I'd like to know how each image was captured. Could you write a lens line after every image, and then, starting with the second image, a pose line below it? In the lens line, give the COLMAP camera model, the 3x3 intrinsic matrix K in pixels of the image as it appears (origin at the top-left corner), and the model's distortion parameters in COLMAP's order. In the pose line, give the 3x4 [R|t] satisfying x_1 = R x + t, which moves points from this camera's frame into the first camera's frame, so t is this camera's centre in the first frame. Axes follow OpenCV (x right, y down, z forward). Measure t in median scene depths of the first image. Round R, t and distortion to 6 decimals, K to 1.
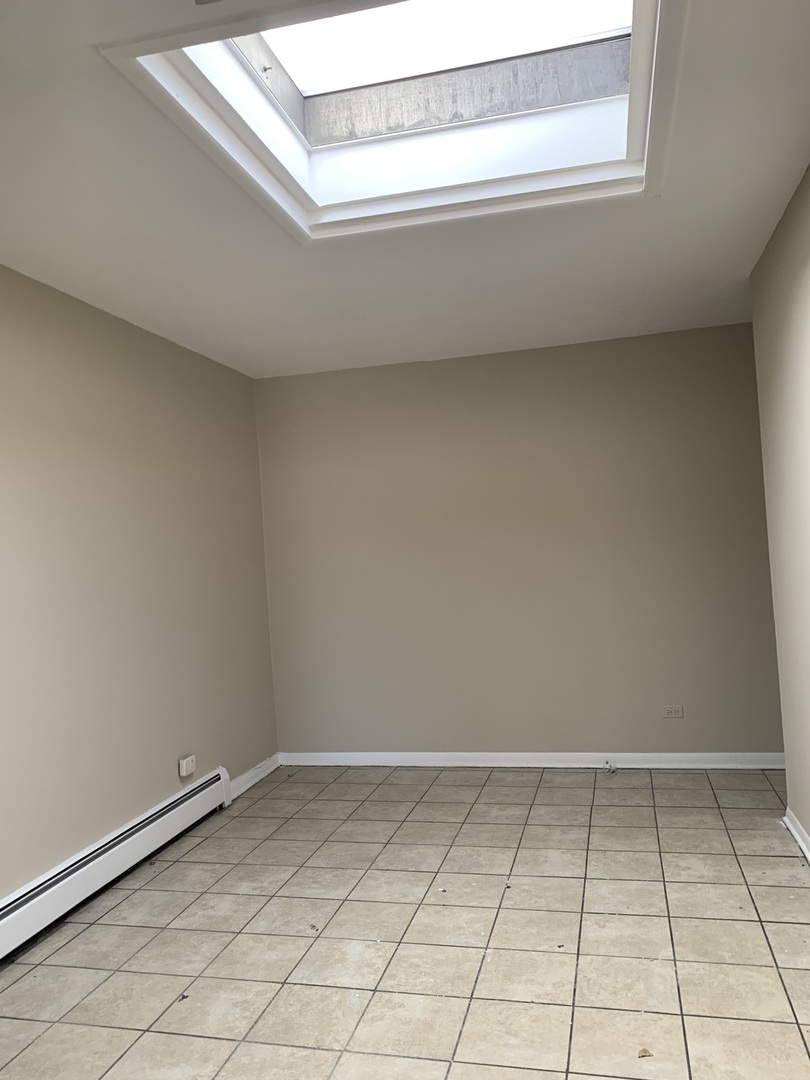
lens RADIAL K [[833.3, 0, 405.0], [0, 833.3, 540.0], [0, 0, 1]] dist [0.029420, -0.000880]
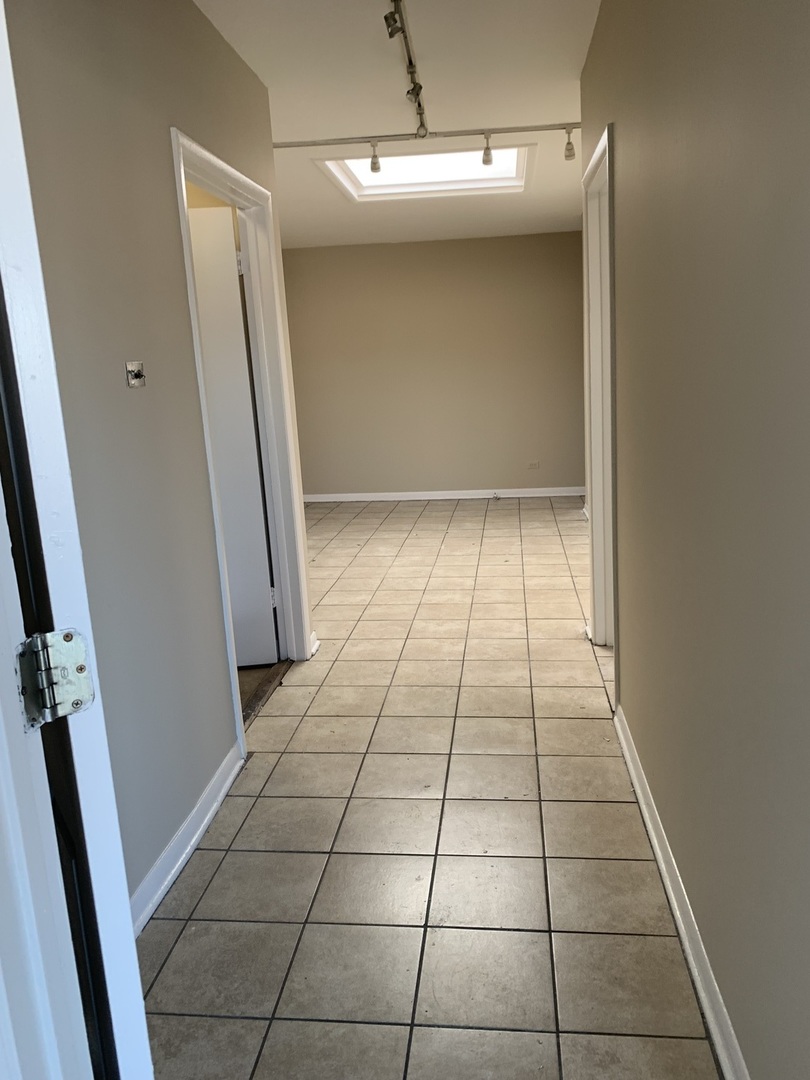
lens RADIAL K [[833.3, 0, 405.0], [0, 833.3, 540.0], [0, 0, 1]] dist [0.029420, -0.000880]
pose [[0.991864, -0.013365, 0.126595, -0.169992], [-0.012522, 0.979407, 0.201509, 0.012457], [-0.126681, -0.201455, 0.971271, -0.699395]]
